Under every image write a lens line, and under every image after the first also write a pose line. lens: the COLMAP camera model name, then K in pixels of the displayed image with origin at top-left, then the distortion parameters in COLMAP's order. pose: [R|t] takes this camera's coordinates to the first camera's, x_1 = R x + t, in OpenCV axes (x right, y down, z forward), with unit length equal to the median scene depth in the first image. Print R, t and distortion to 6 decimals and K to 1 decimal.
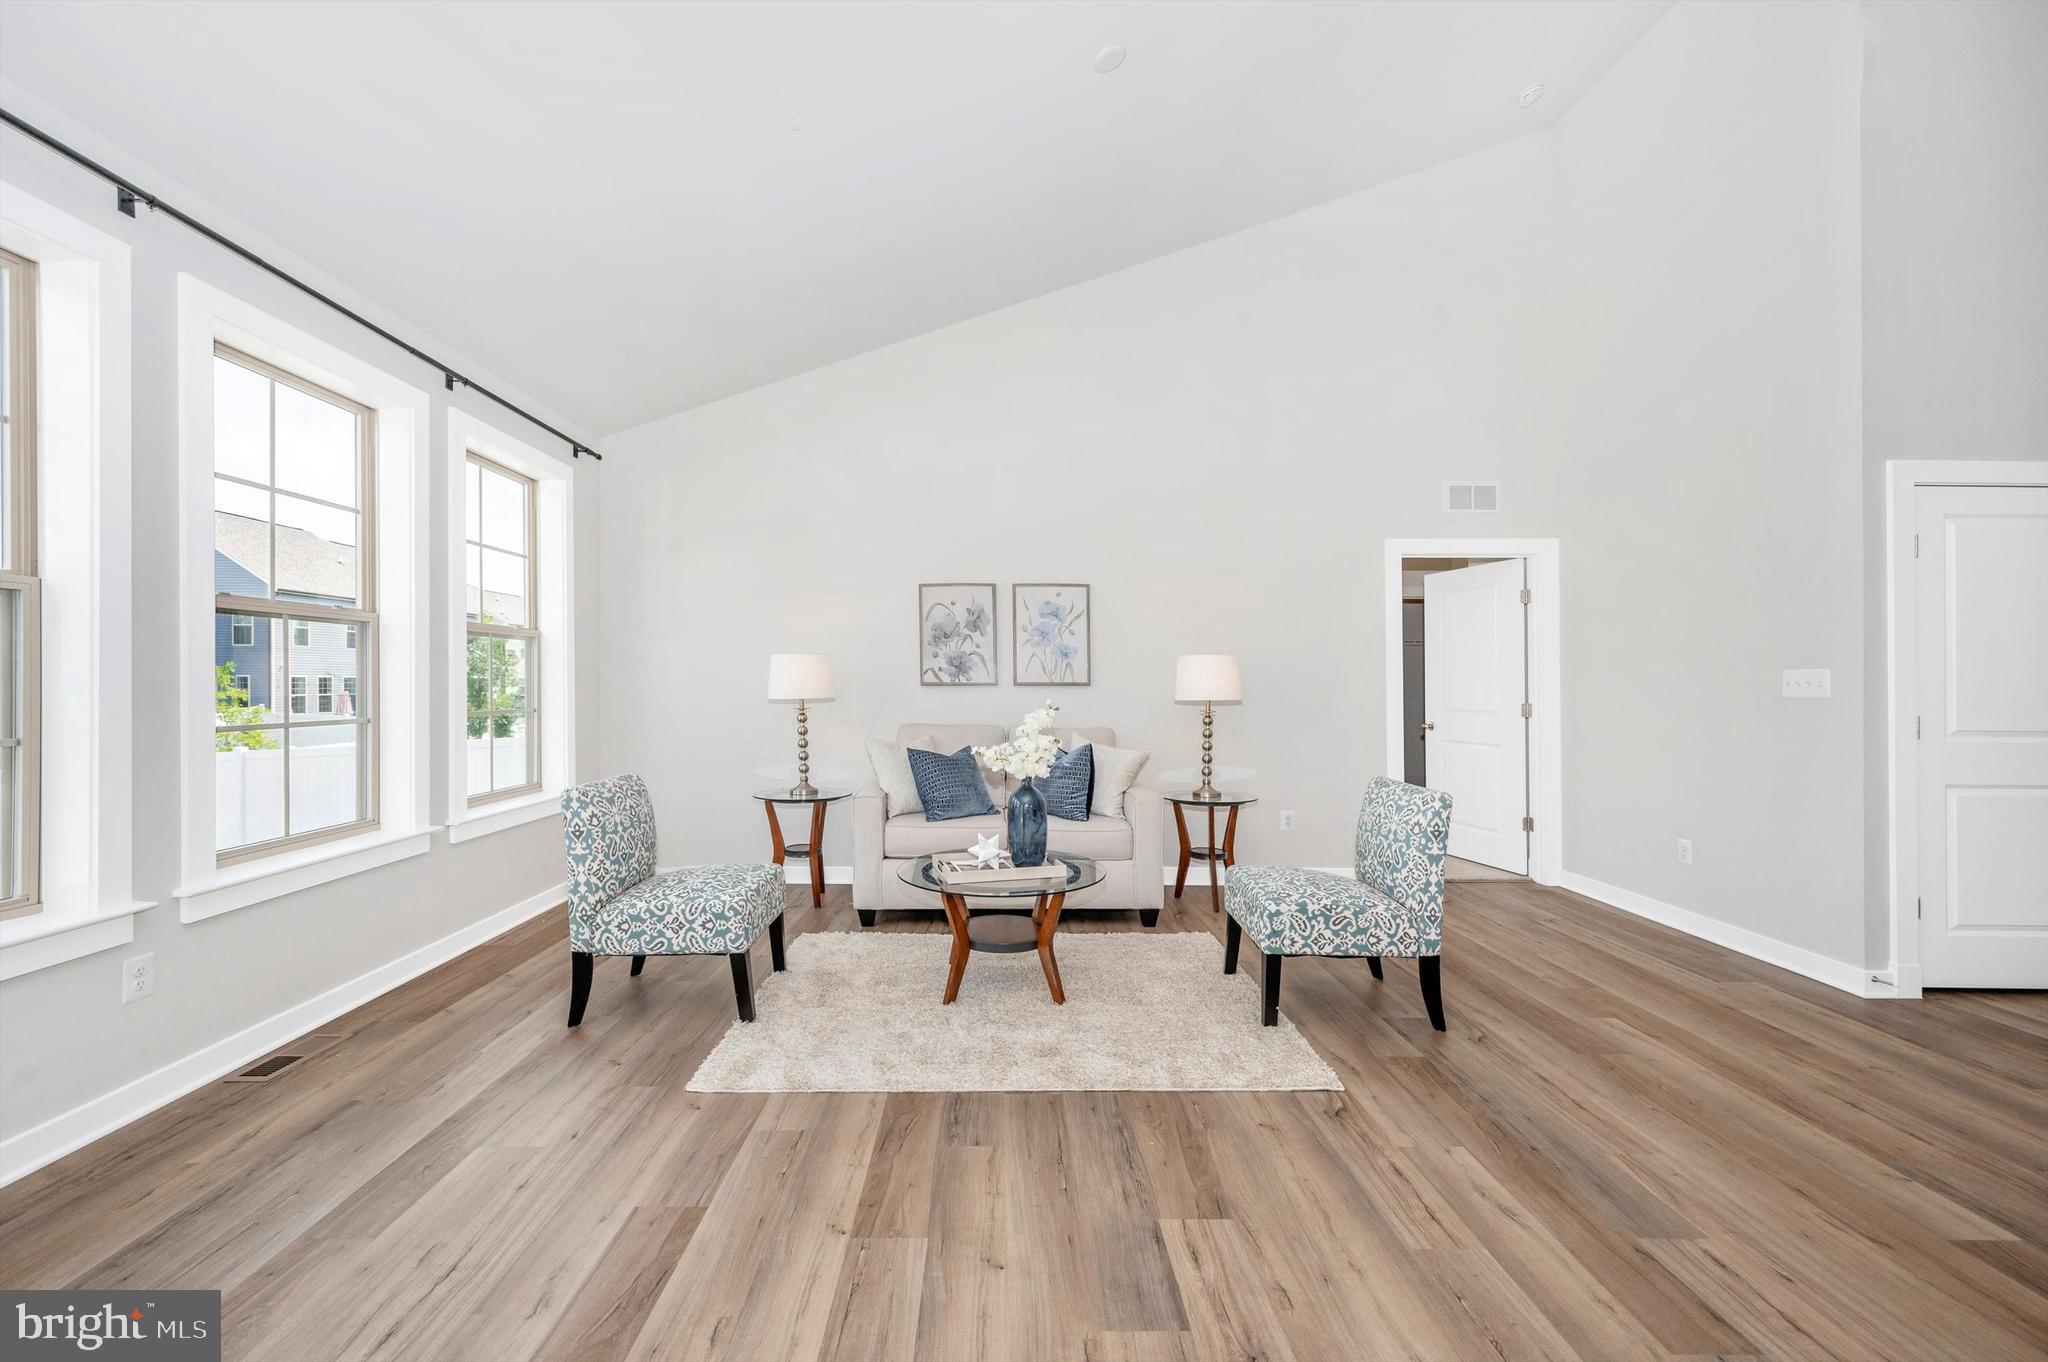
lens RADIAL K [[840.8, 0, 970.9], [0, 840.8, 678.4], [0, 0, 1]] dist [-0.001160, 0.000163]
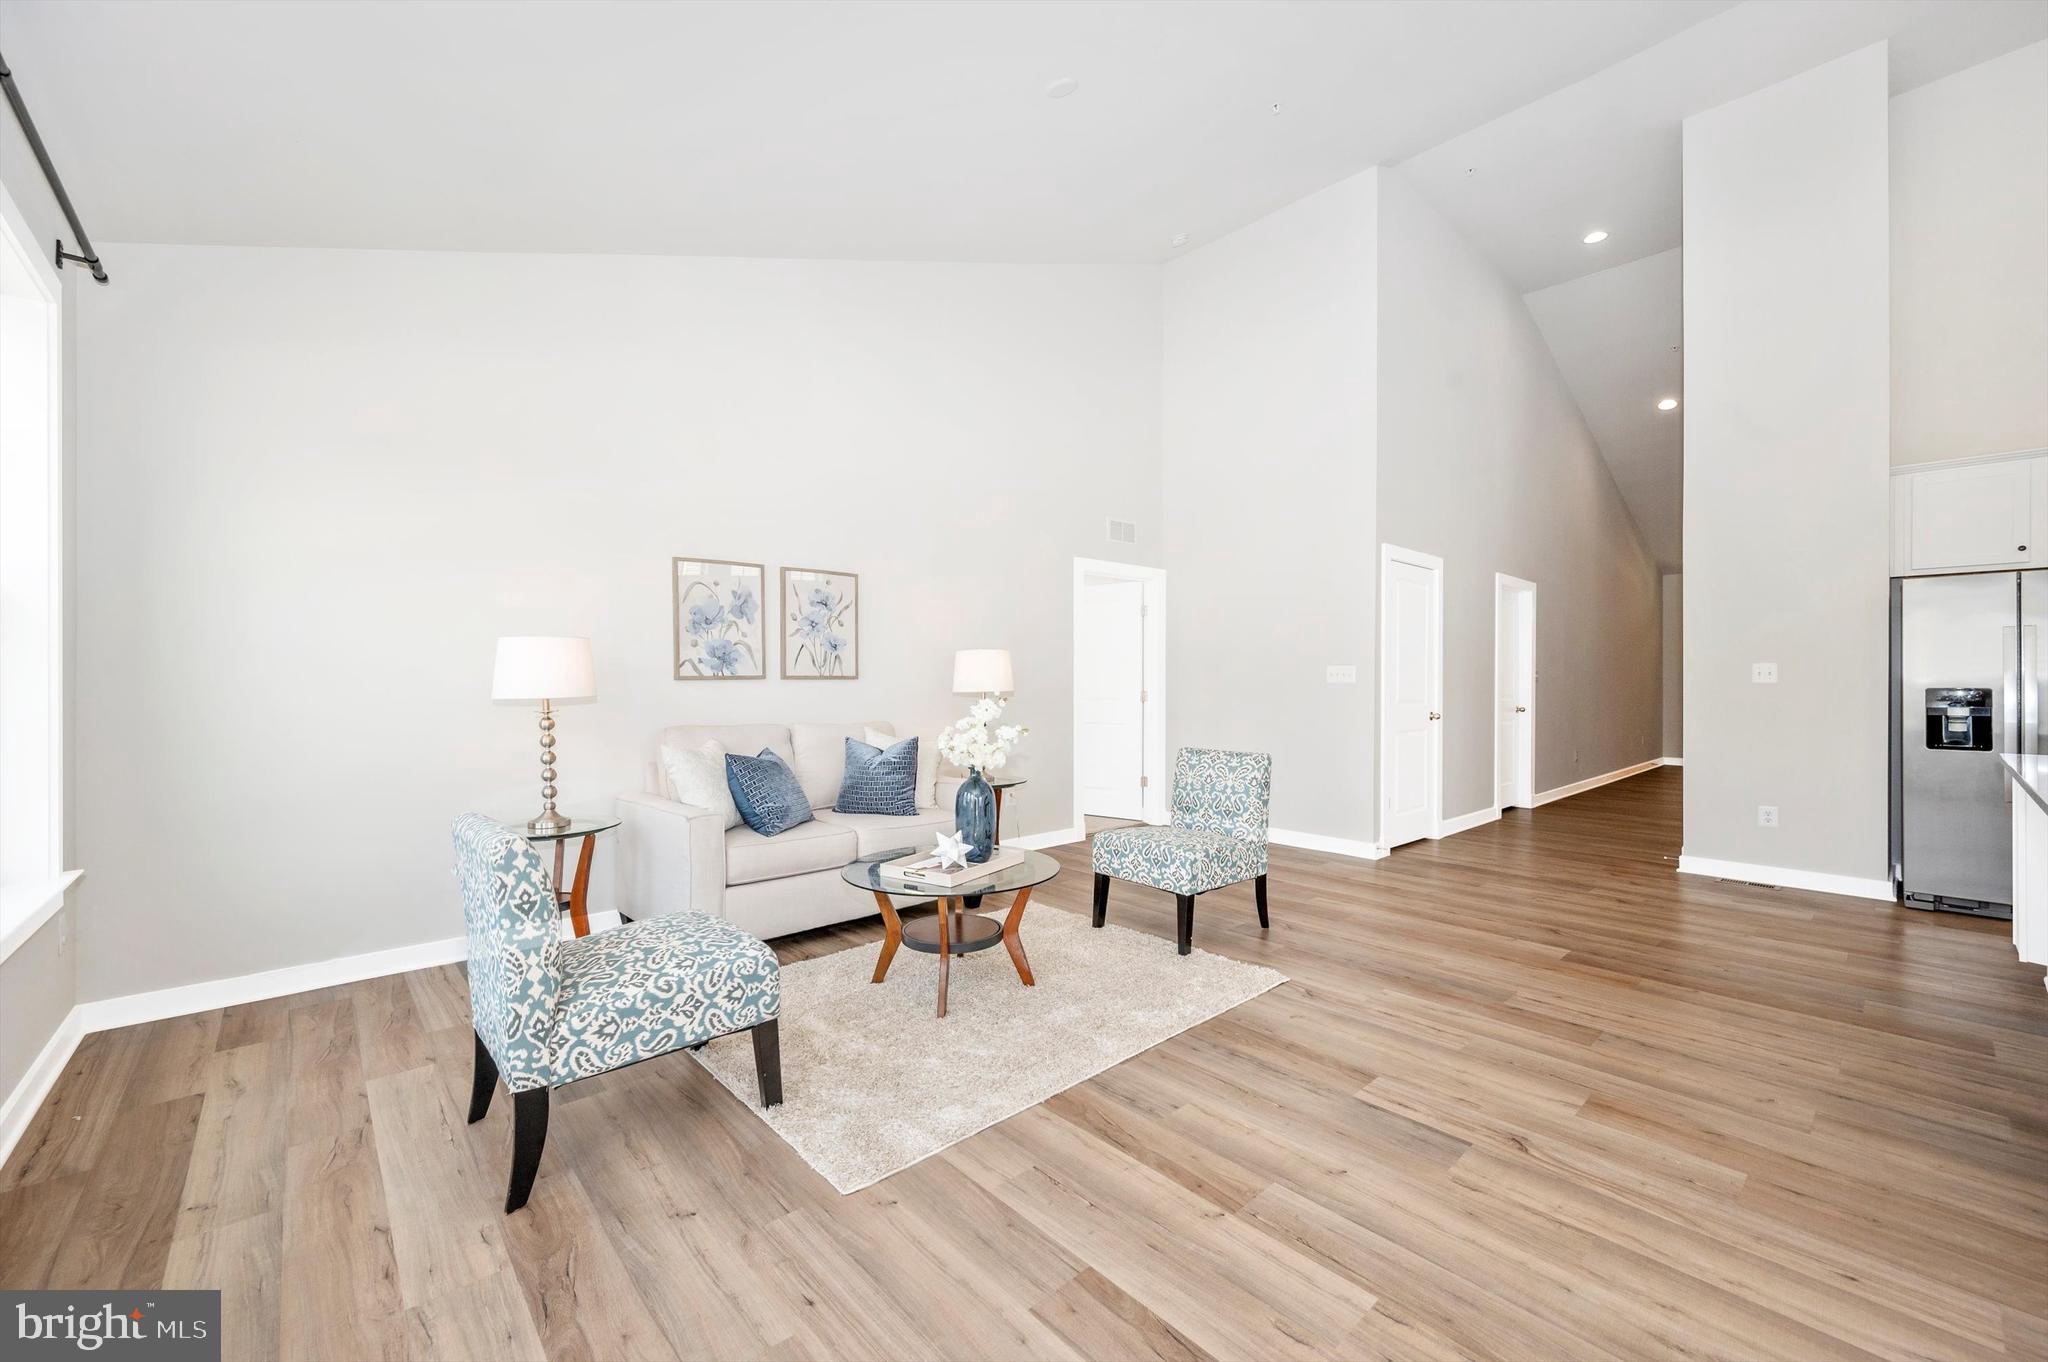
lens RADIAL K [[840.8, 0, 1023.5], [0, 840.8, 678.8], [0, 0, 1]] dist [-0.001160, 0.000163]
pose [[0.724044, -0.003549, 0.689745, -0.640049], [0.002210, 0.999994, 0.002827, 0.009647], [-0.689750, -0.000522, 0.724047, 0.275075]]
